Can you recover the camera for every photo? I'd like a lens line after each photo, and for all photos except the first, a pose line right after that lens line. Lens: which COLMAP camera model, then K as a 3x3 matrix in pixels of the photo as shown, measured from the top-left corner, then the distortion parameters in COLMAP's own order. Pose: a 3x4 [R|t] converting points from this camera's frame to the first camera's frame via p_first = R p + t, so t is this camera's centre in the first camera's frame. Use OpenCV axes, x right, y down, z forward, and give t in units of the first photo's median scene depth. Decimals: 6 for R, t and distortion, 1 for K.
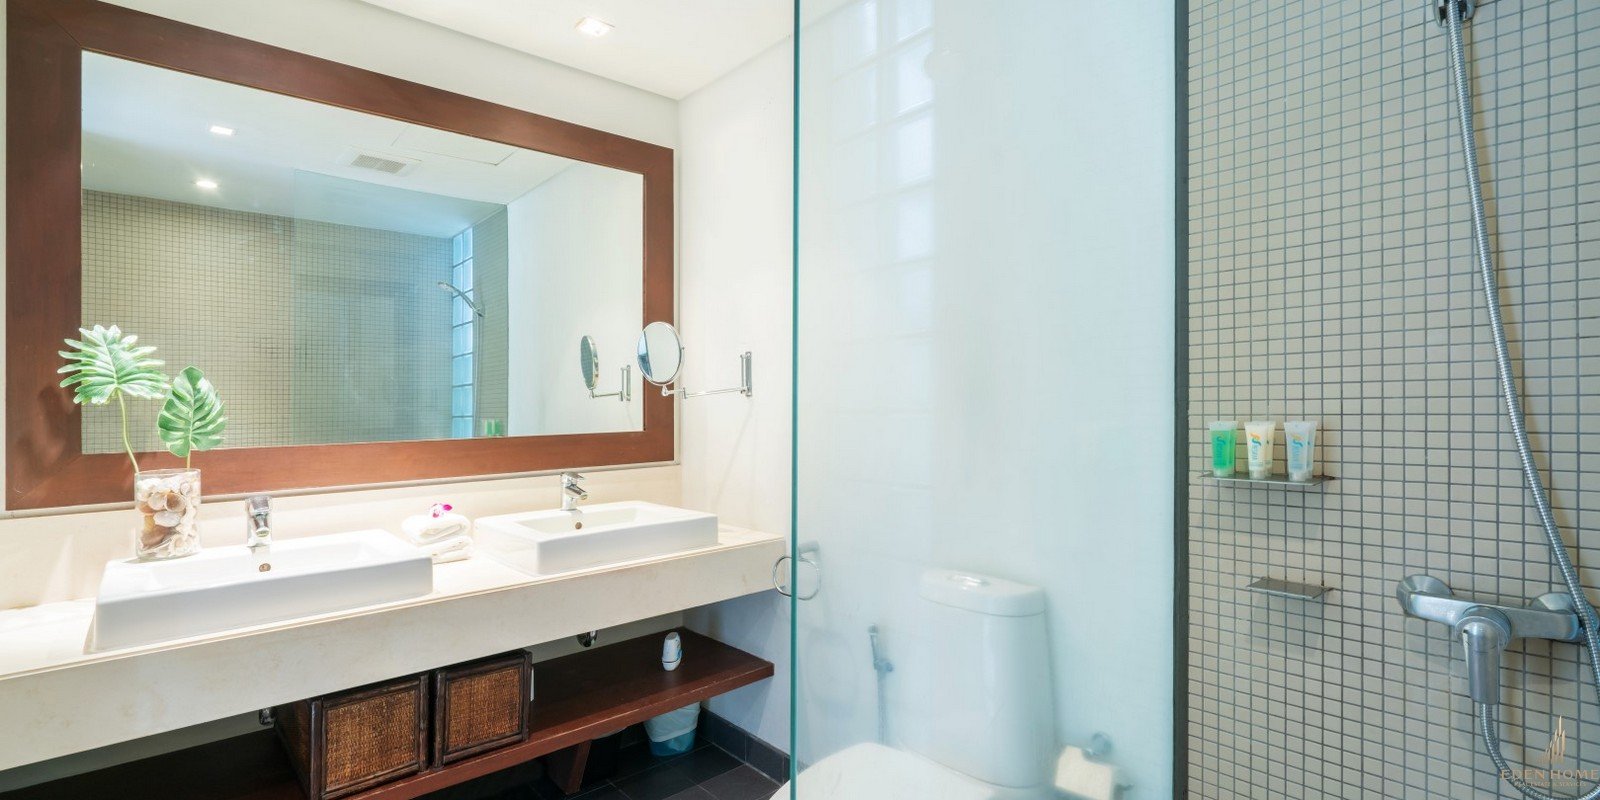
lens RADIAL K [[730.6, 0, 800.0], [0, 730.6, 400.0], [0, 0, 1]] dist [-0.001401, -0.000126]
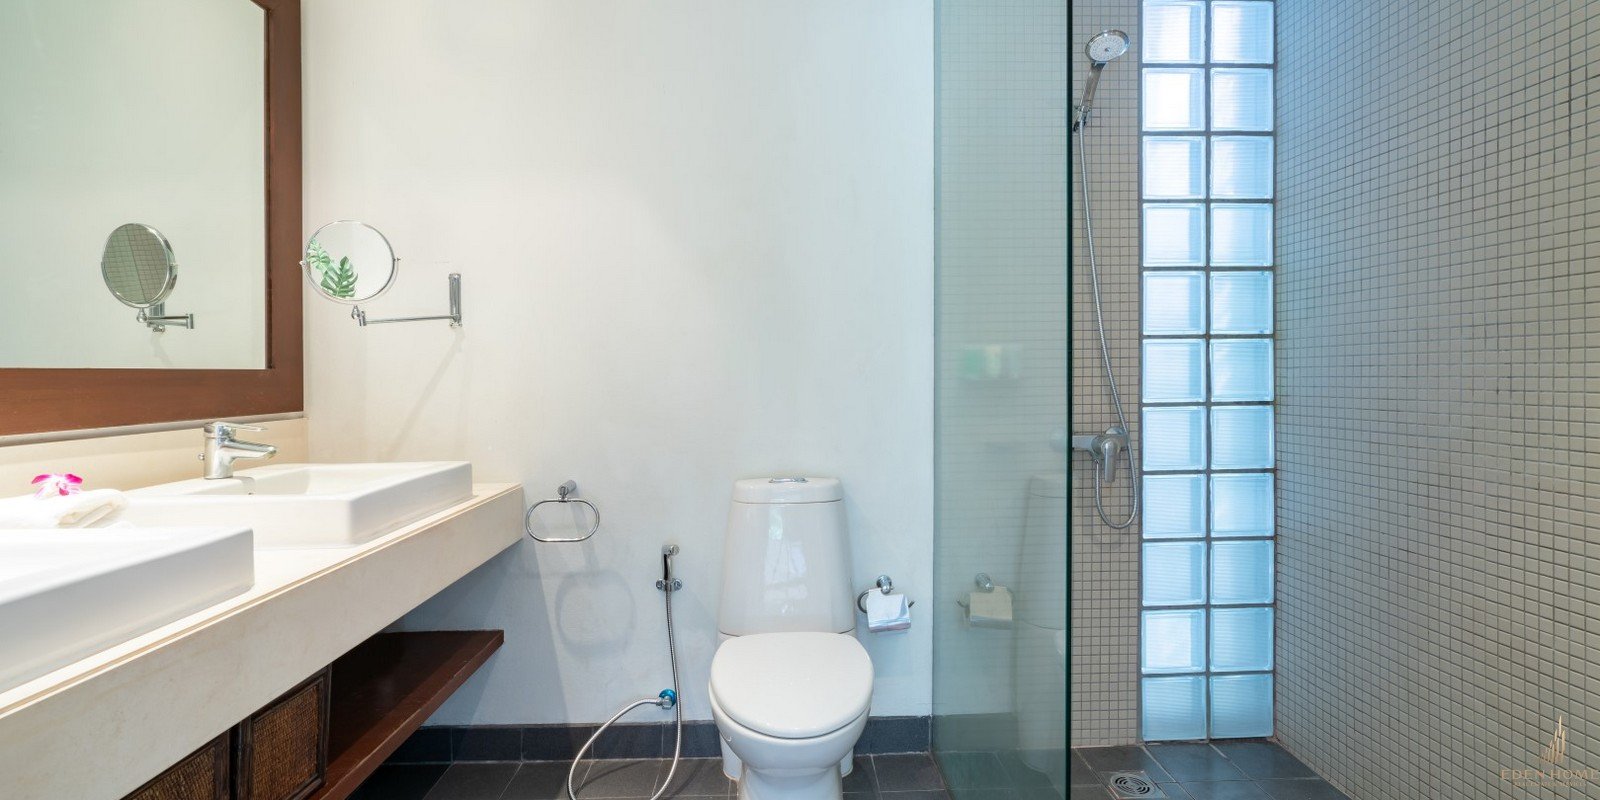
lens RADIAL K [[729.9, 0, 801.3], [0, 729.9, 380.2], [0, 0, 1]] dist [0.000737, 0.000000]
pose [[0.644069, -0.000660, 0.764967, -0.558989], [0.000128, 1.000000, 0.000755, 0.068426], [-0.764968, -0.000388, 0.644069, 0.183873]]
